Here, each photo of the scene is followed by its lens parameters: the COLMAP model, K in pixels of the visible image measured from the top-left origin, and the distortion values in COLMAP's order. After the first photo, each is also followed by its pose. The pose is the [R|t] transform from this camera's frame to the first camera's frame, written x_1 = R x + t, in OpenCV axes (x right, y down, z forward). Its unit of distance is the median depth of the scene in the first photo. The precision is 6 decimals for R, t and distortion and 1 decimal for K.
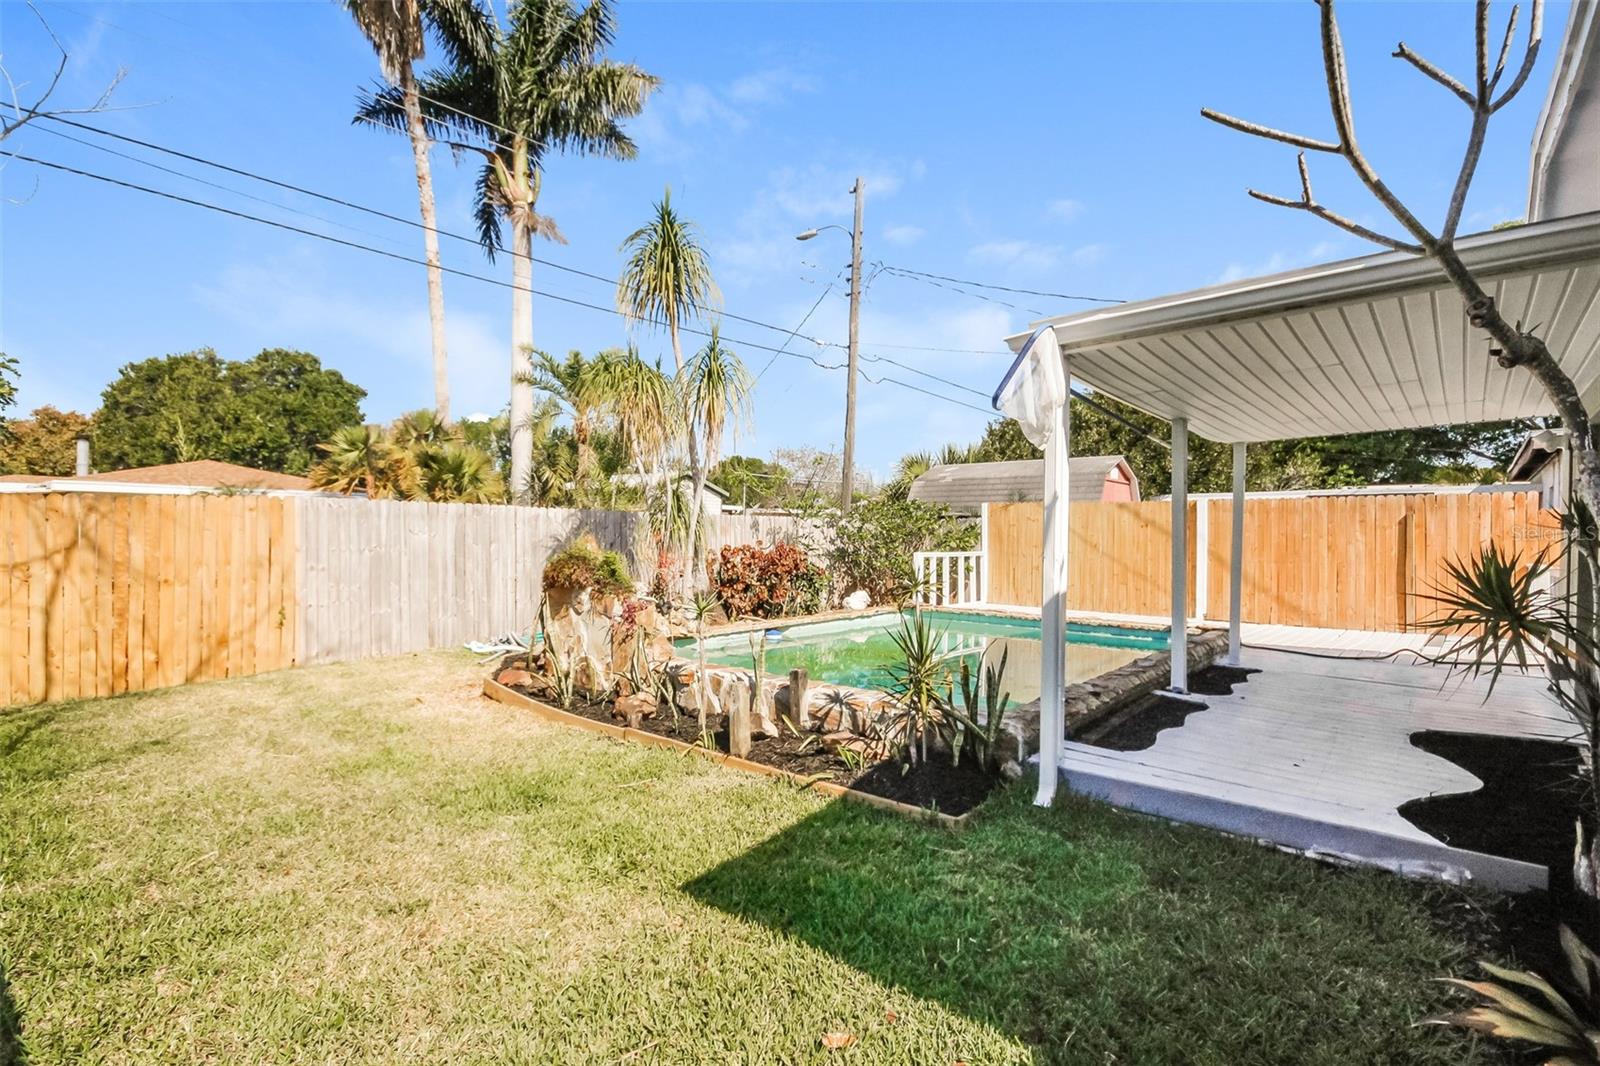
lens RADIAL K [[743.2, 0, 800.0], [0, 743.2, 533.0], [0, 0, 1]] dist [-0.000660, 0.000033]
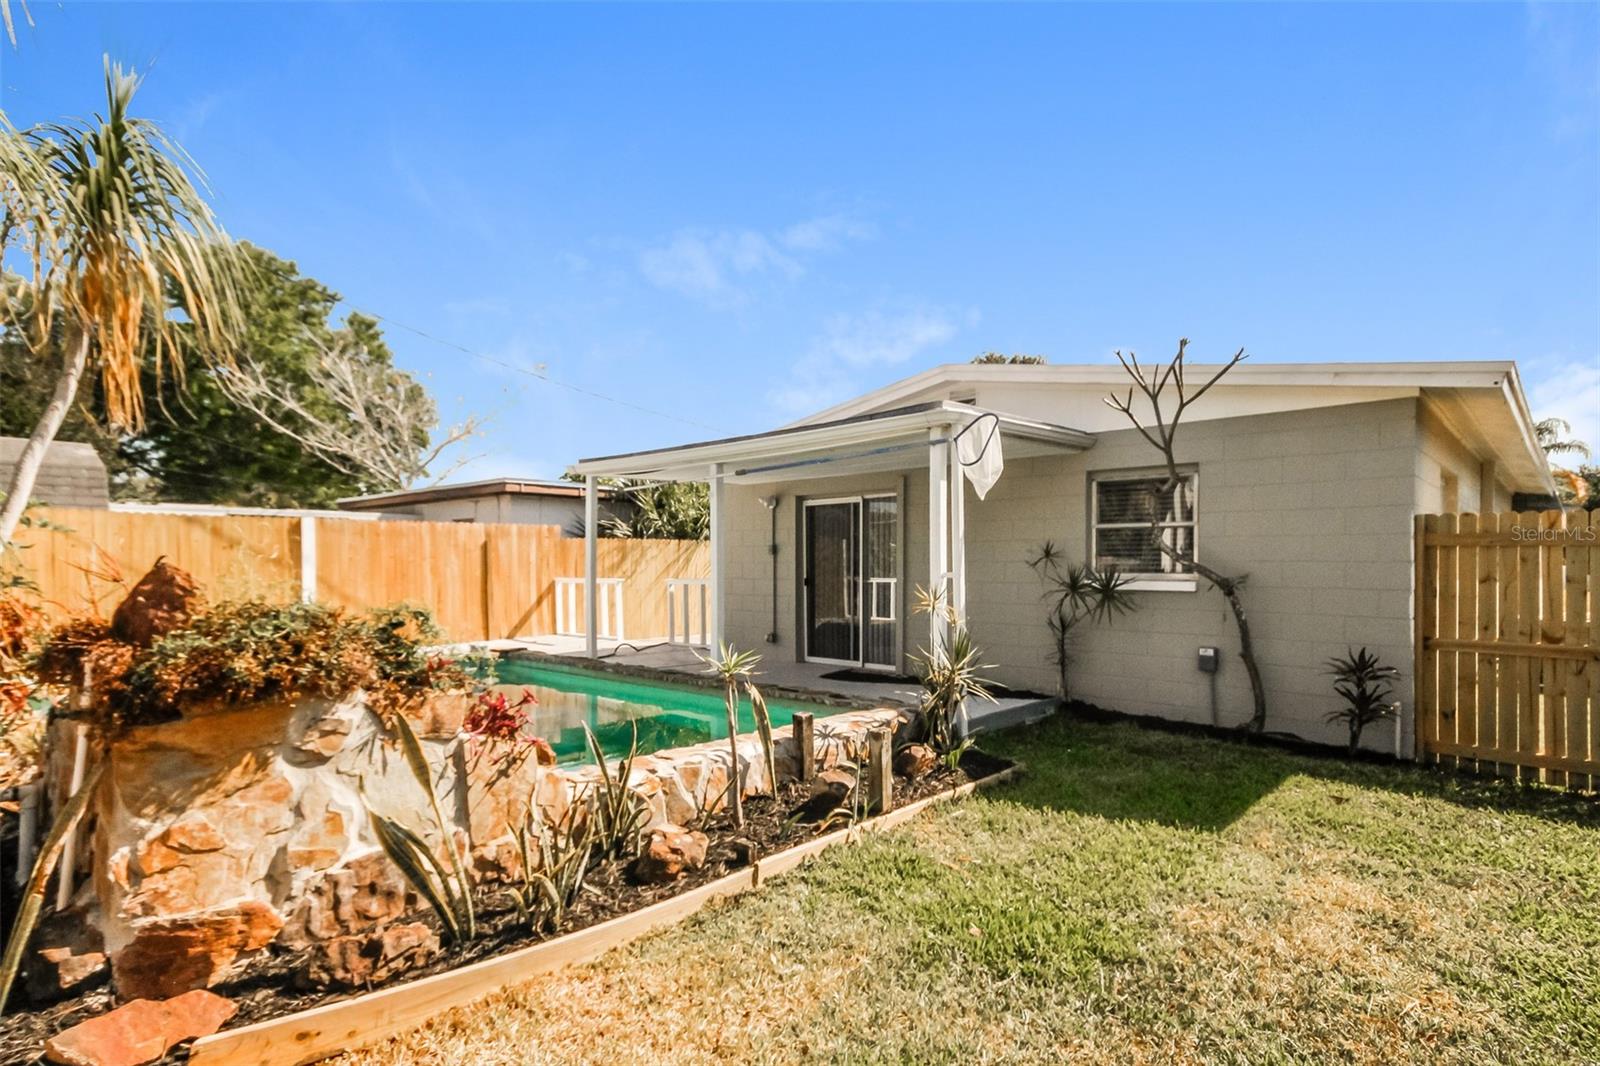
lens RADIAL K [[822.5, 0, 773.2], [0, 822.5, 569.9], [0, 0, 1]] dist [0.033021, -0.000597]
pose [[0.071910, -0.017523, 0.997257, -0.727563], [0.000464, 0.999846, 0.017535, -0.002377], [-0.997411, -0.000798, 0.071907, 0.725461]]
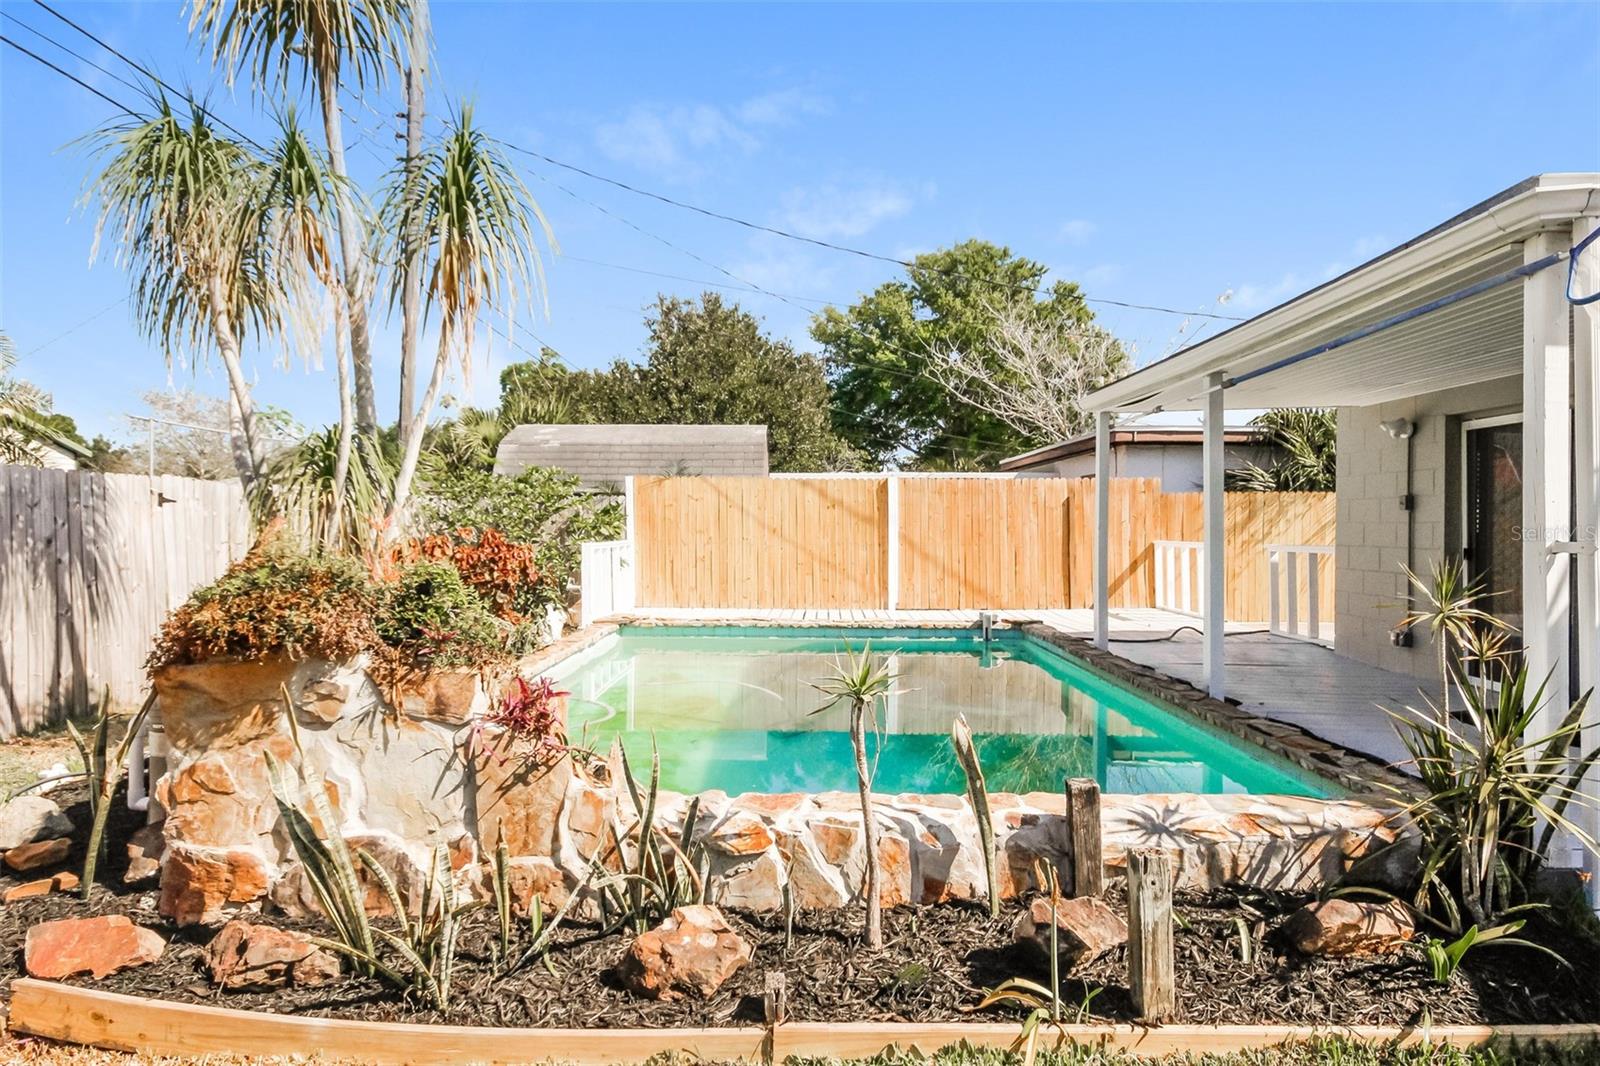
lens RADIAL K [[837.5, 0, 800.0], [0, 837.5, 533.0], [0, 0, 1]] dist [-0.006768, -0.000946]
pose [[0.771888, -0.014307, 0.635597, -0.379503], [0.002178, 0.999800, 0.019860, 0.002442], [-0.635755, -0.013946, 0.771765, 0.517556]]
